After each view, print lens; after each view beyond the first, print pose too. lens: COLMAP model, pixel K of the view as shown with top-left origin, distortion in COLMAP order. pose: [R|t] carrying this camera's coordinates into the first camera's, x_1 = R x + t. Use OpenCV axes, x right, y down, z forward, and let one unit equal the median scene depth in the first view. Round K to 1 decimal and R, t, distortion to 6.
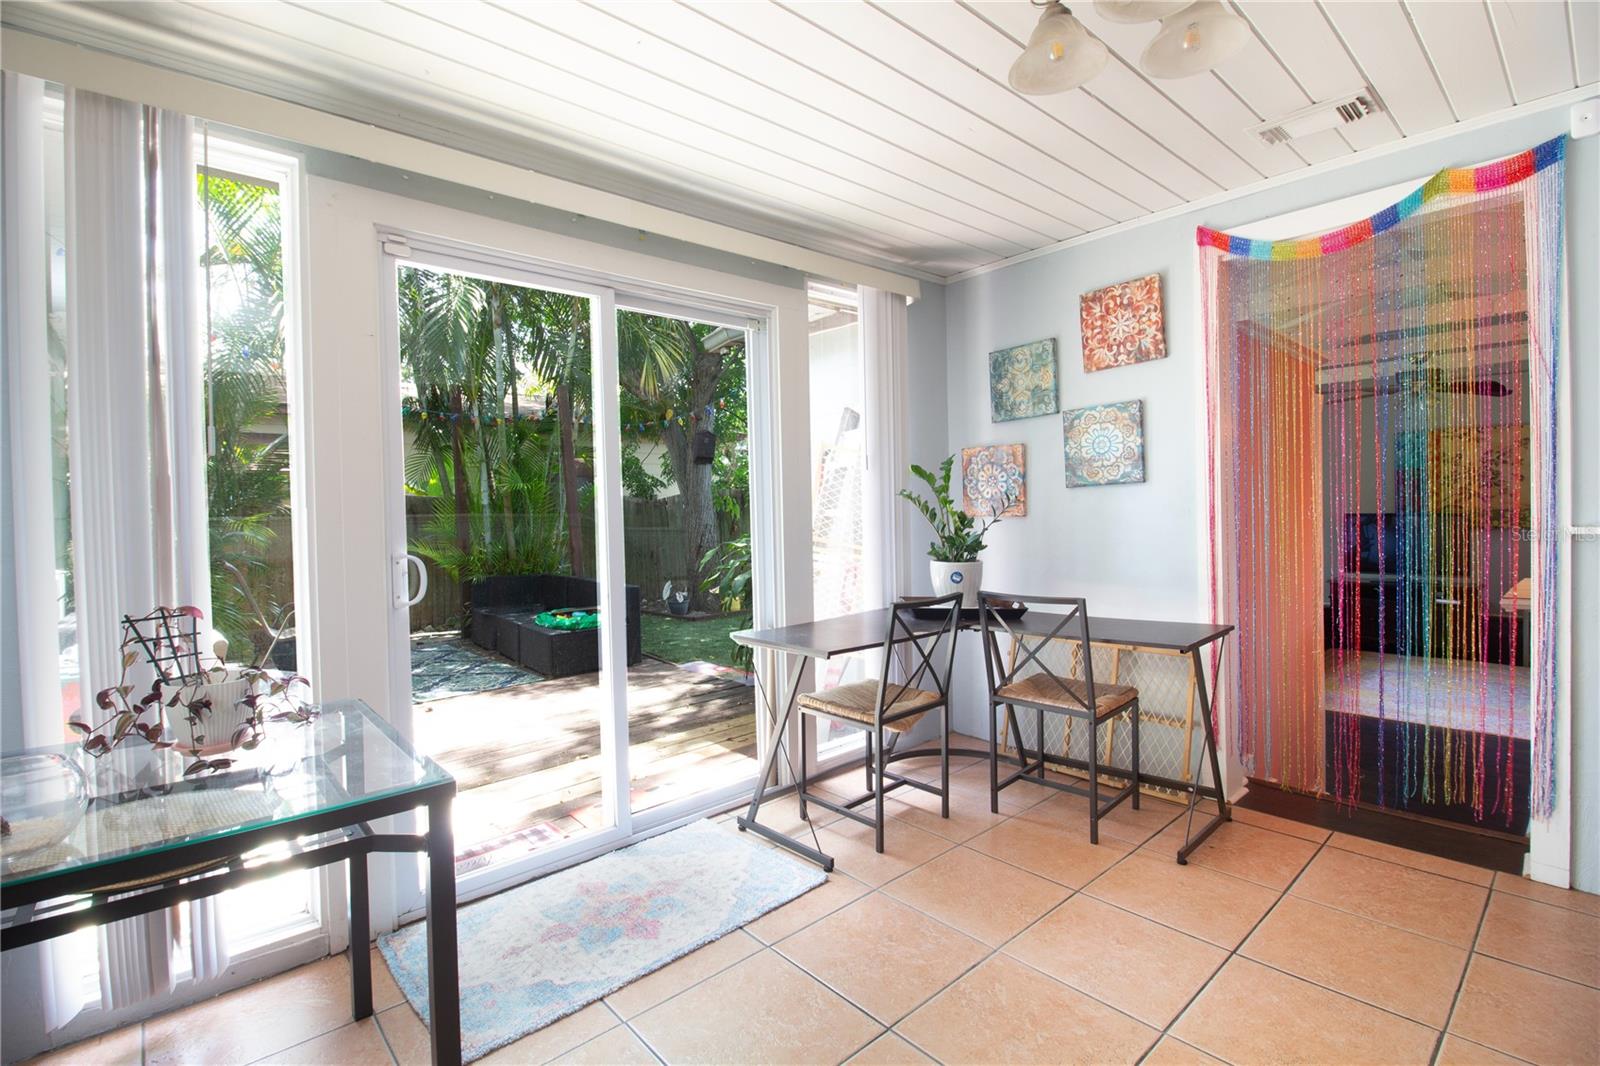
lens RADIAL K [[734.4, 0, 797.3], [0, 734.4, 524.4], [0, 0, 1]] dist [-0.003731, -0.010510]
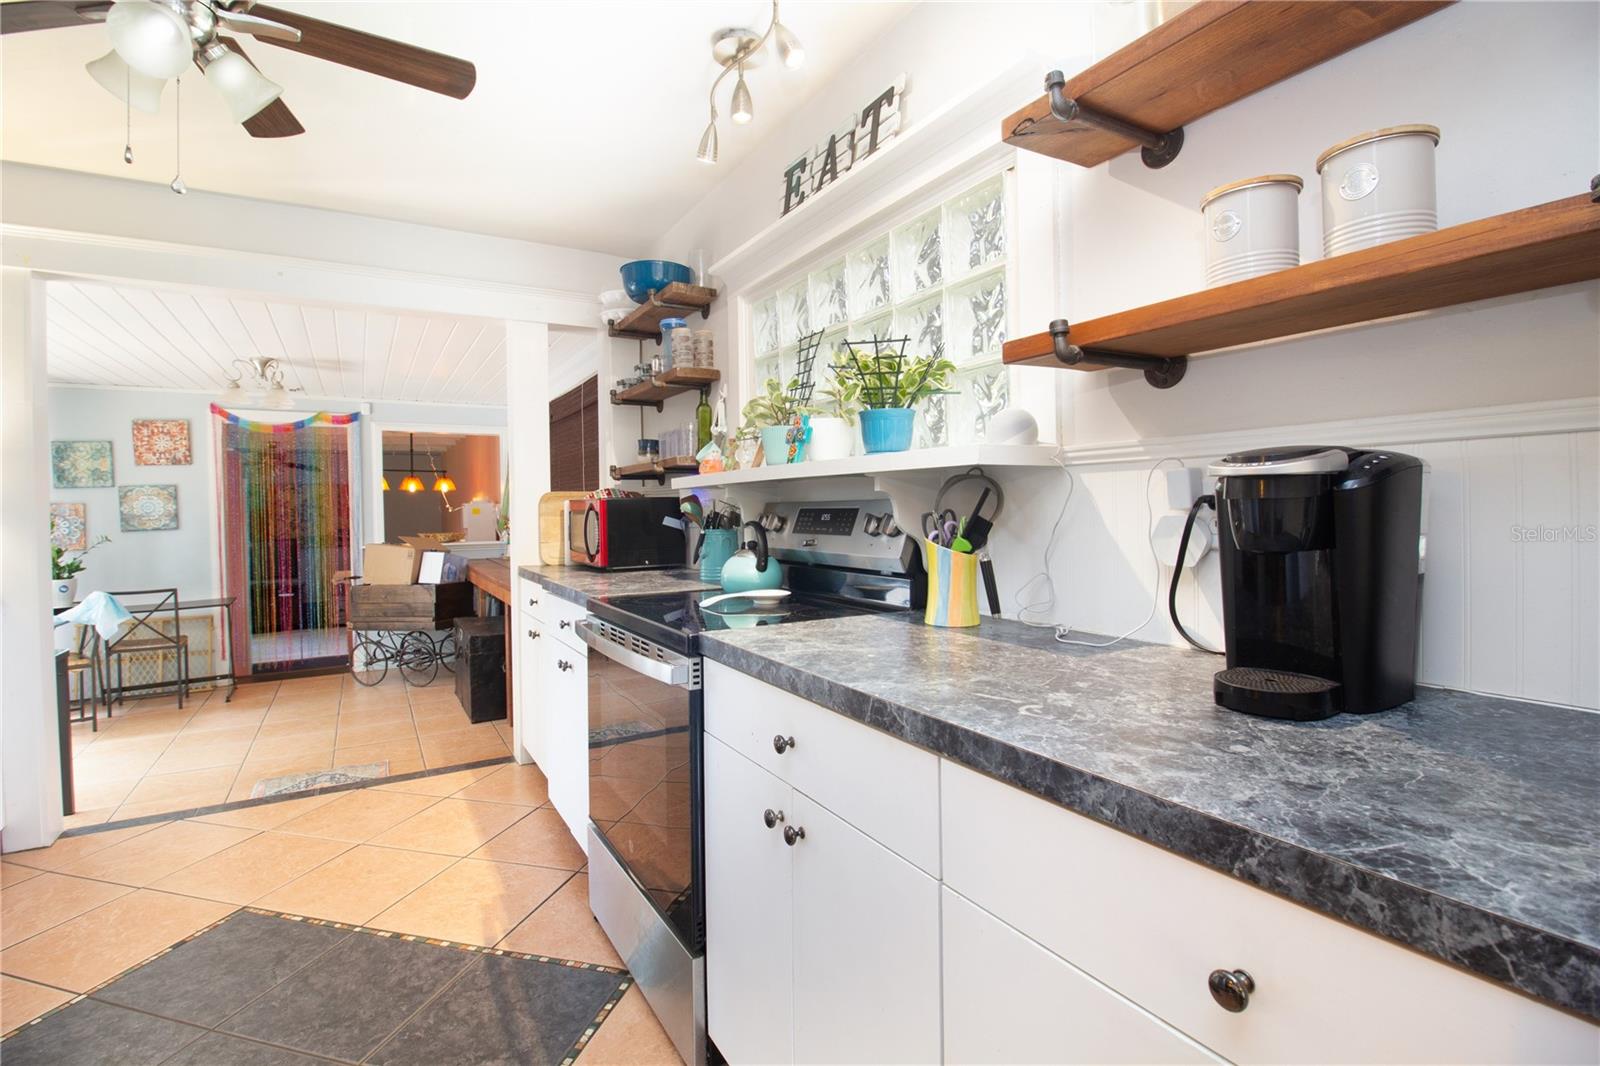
lens RADIAL K [[734.4, 0, 792.8], [0, 734.4, 516.2], [0, 0, 1]] dist [-0.003731, -0.010510]
pose [[0.175273, 0.007491, 0.984491, -1.069407], [0.029176, 0.999492, -0.012799, -0.020438], [-0.984087, 0.030967, 0.174966, -0.860728]]
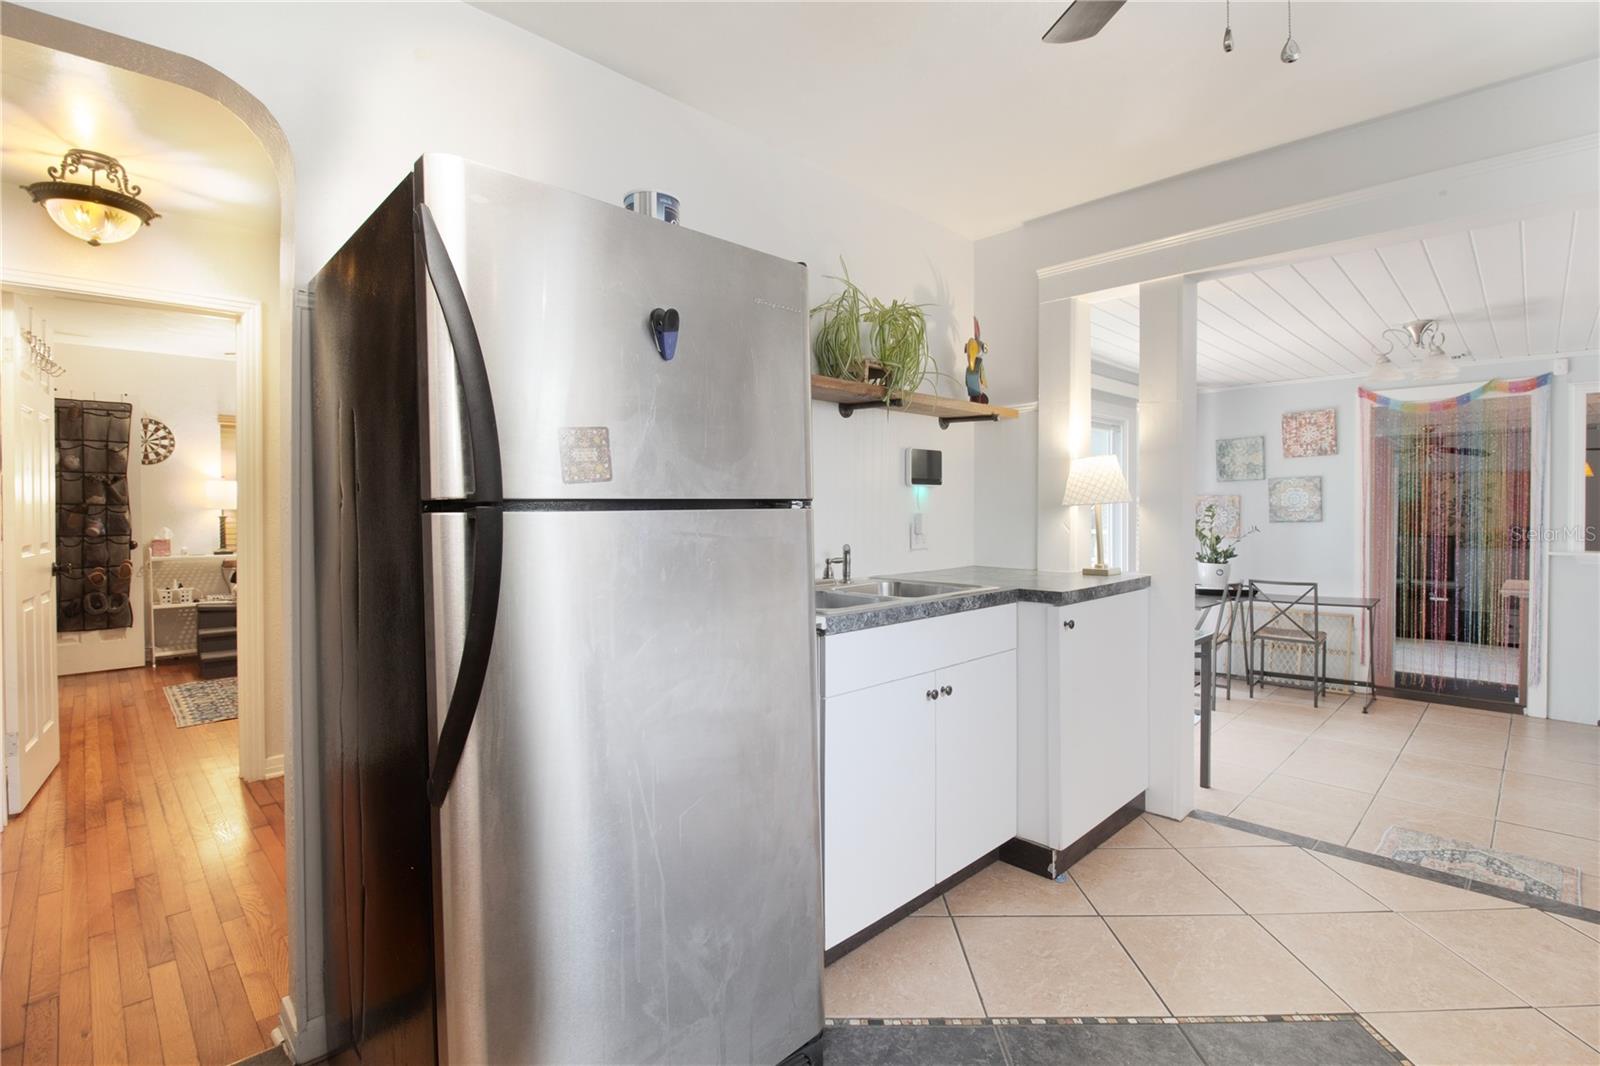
lens RADIAL K [[734.4, 0, 804.0], [0, 734.4, 522.6], [0, 0, 1]] dist [-0.003731, -0.010510]
pose [[0.997459, 0.018136, 0.068899, -0.921972], [-0.018155, 0.999835, -0.000348, -0.030232], [-0.068894, -0.000903, 0.997624, -0.713887]]
